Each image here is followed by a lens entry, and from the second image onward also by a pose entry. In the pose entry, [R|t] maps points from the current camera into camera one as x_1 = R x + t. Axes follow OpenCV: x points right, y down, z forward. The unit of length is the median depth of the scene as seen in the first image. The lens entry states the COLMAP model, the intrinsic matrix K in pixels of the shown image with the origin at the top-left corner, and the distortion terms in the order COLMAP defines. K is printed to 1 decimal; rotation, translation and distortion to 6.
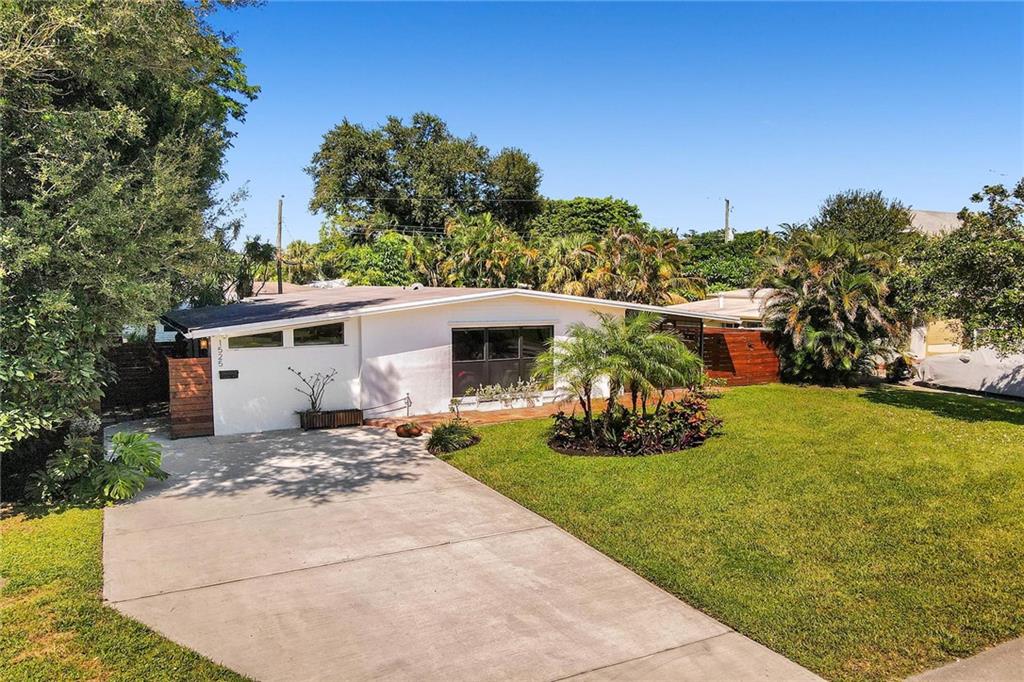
lens RADIAL K [[689.5, 0, 512.0], [0, 689.5, 341.0], [0, 0, 1]] dist [0.003078, 0.001968]
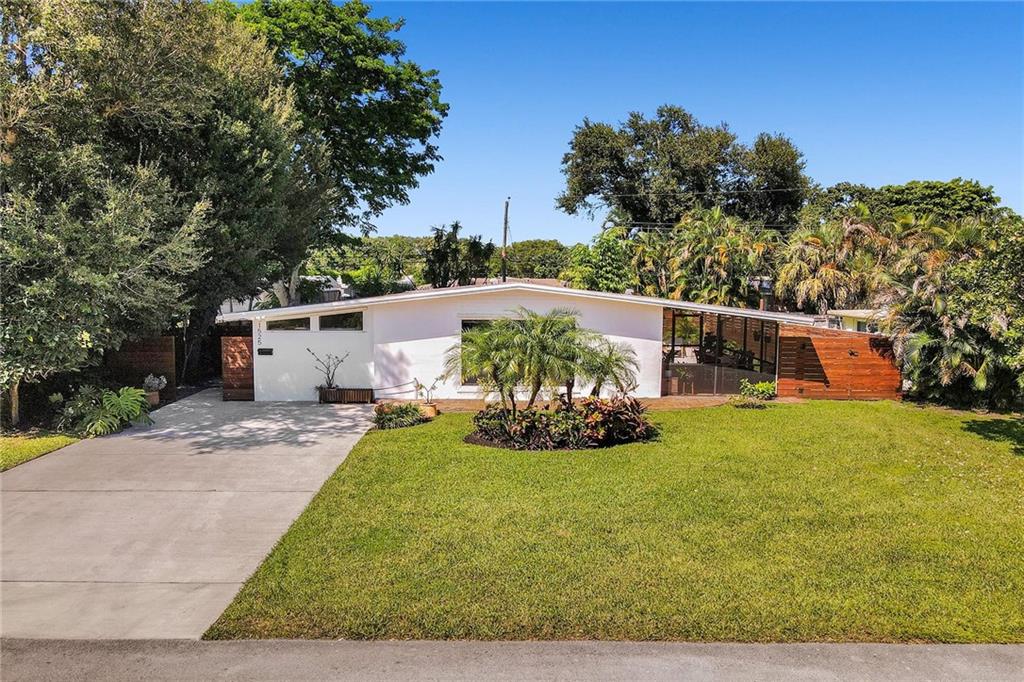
lens RADIAL K [[704.3, 0, 512.0], [0, 704.3, 341.0], [0, 0, 1]] dist [0.004790, 0.004266]
pose [[0.904578, 0.040907, -0.424340, 0.377710], [-0.040633, 0.999127, 0.009698, 0.000217], [0.424367, 0.008469, 0.905451, 0.046526]]
